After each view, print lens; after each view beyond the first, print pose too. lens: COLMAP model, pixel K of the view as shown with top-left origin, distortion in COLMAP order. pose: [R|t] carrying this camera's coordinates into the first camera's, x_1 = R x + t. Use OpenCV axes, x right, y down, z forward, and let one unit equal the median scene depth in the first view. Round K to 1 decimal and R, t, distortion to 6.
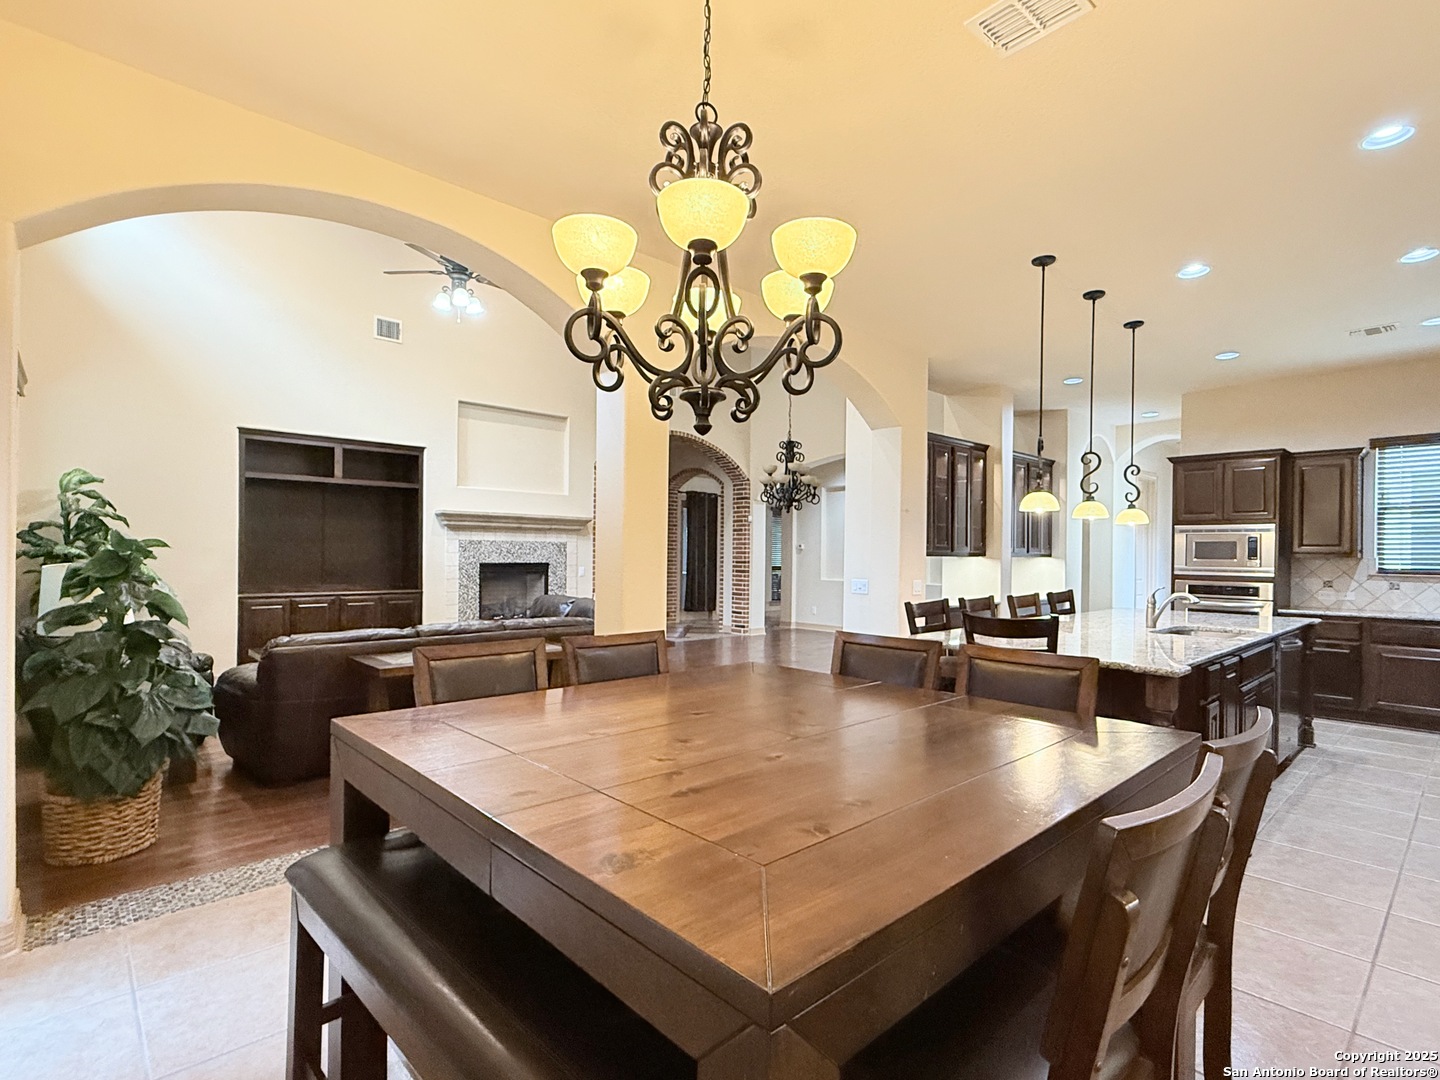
lens RADIAL K [[710.9, 0, 718.9], [0, 710.9, 554.8], [0, 0, 1]] dist [0.000960, -0.000349]
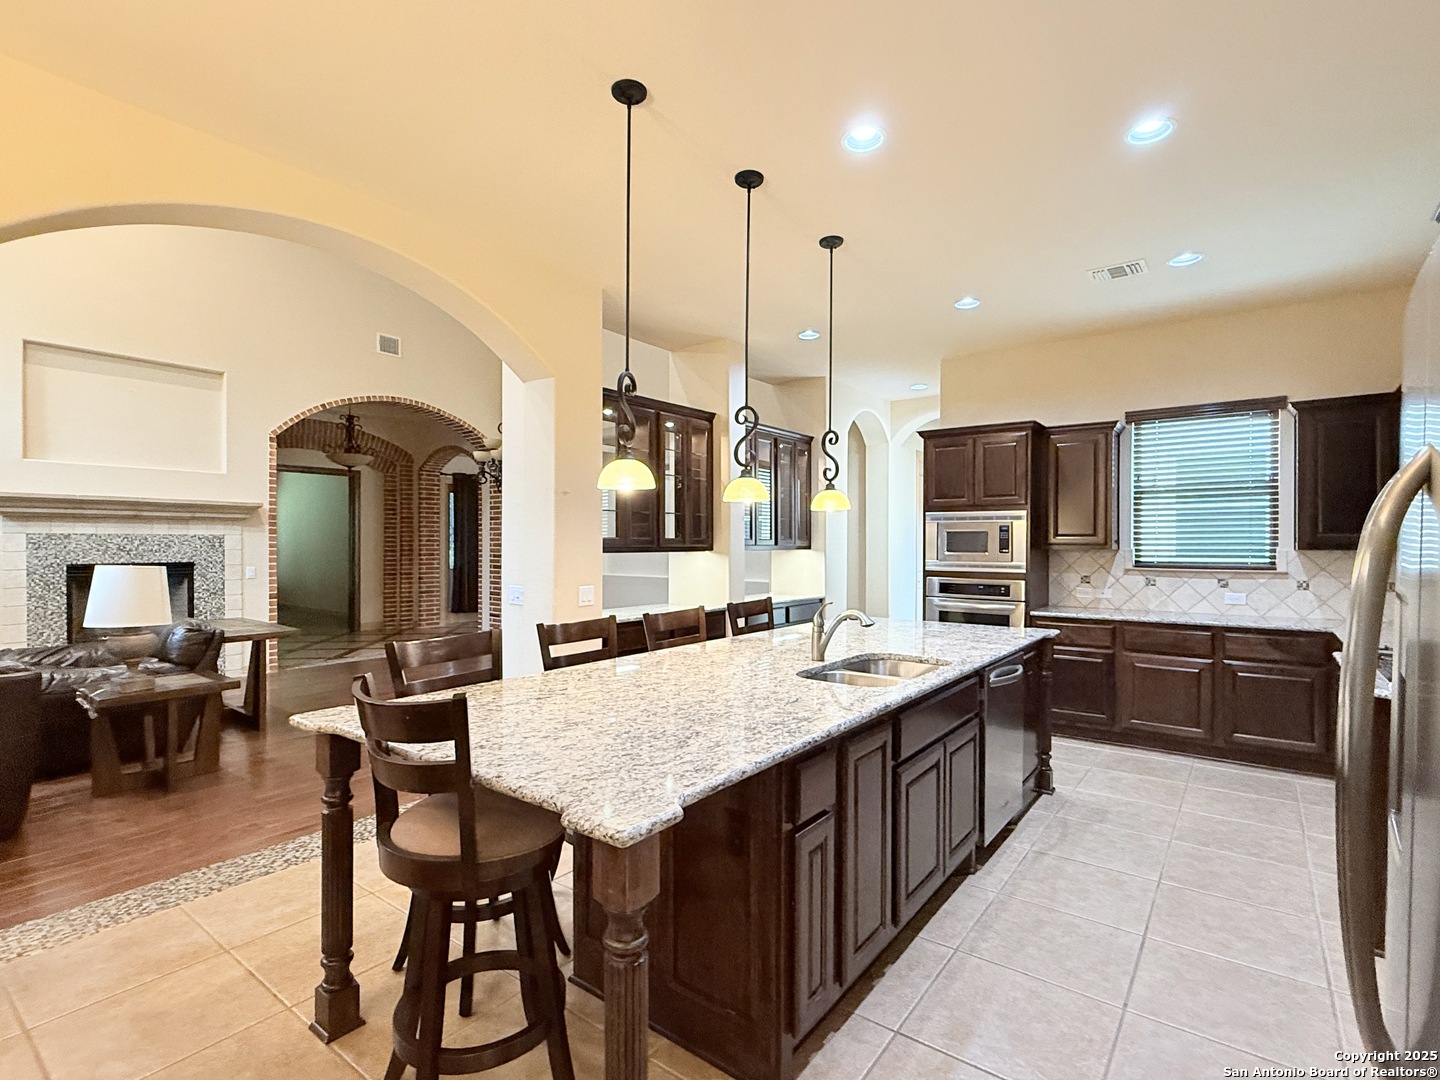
lens RADIAL K [[701.6, 0, 717.4], [0, 701.6, 545.2], [0, 0, 1]] dist [-0.000156, -0.000205]
pose [[0.984967, -0.009277, 0.172491, 0.274650], [0.008471, 0.999949, 0.005409, -0.009426], [-0.172532, -0.003867, 0.984996, 0.241546]]
